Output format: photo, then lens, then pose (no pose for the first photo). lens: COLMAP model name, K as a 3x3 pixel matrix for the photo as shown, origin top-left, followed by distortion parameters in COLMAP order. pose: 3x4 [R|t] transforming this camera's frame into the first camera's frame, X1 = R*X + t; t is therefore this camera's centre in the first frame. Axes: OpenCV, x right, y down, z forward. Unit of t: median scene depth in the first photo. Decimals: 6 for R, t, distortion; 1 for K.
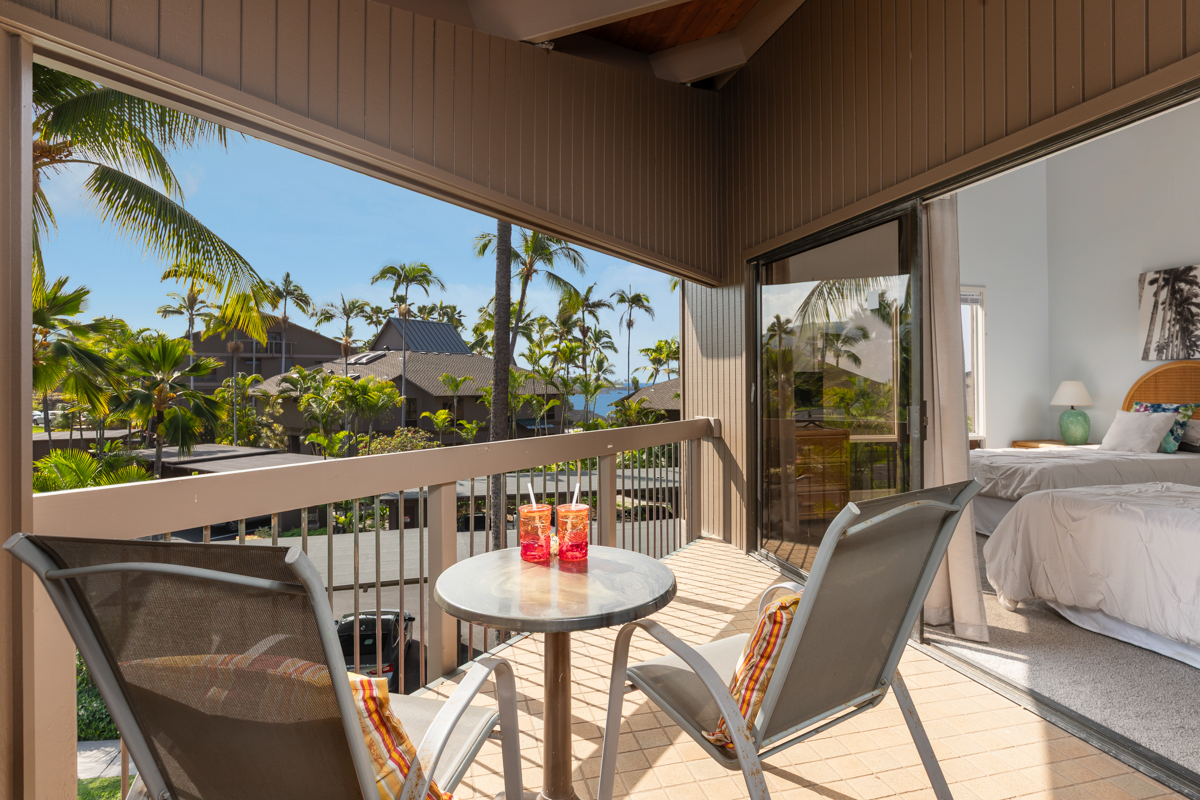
lens RADIAL K [[655.1, 0, 588.9], [0, 655.1, 370.8], [0, 0, 1]] dist [-0.002500, -0.002357]
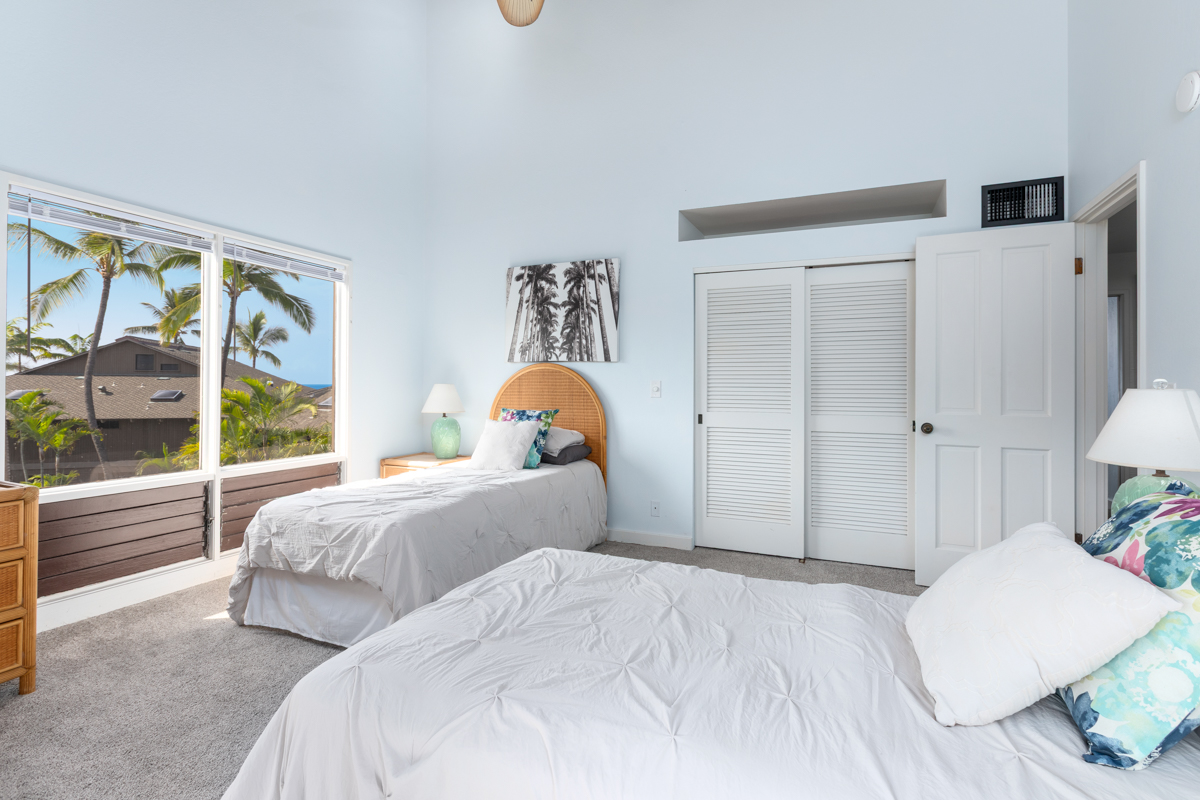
lens RADIAL K [[544.6, 0, 589.8], [0, 544.6, 374.7], [0, 0, 1]] dist [-0.011460, -0.000809]
pose [[0.640826, 0.016053, 0.767518, 0.351407], [-0.018254, 0.999817, -0.005671, 0.004423], [-0.767469, -0.010377, 0.641002, 0.443680]]
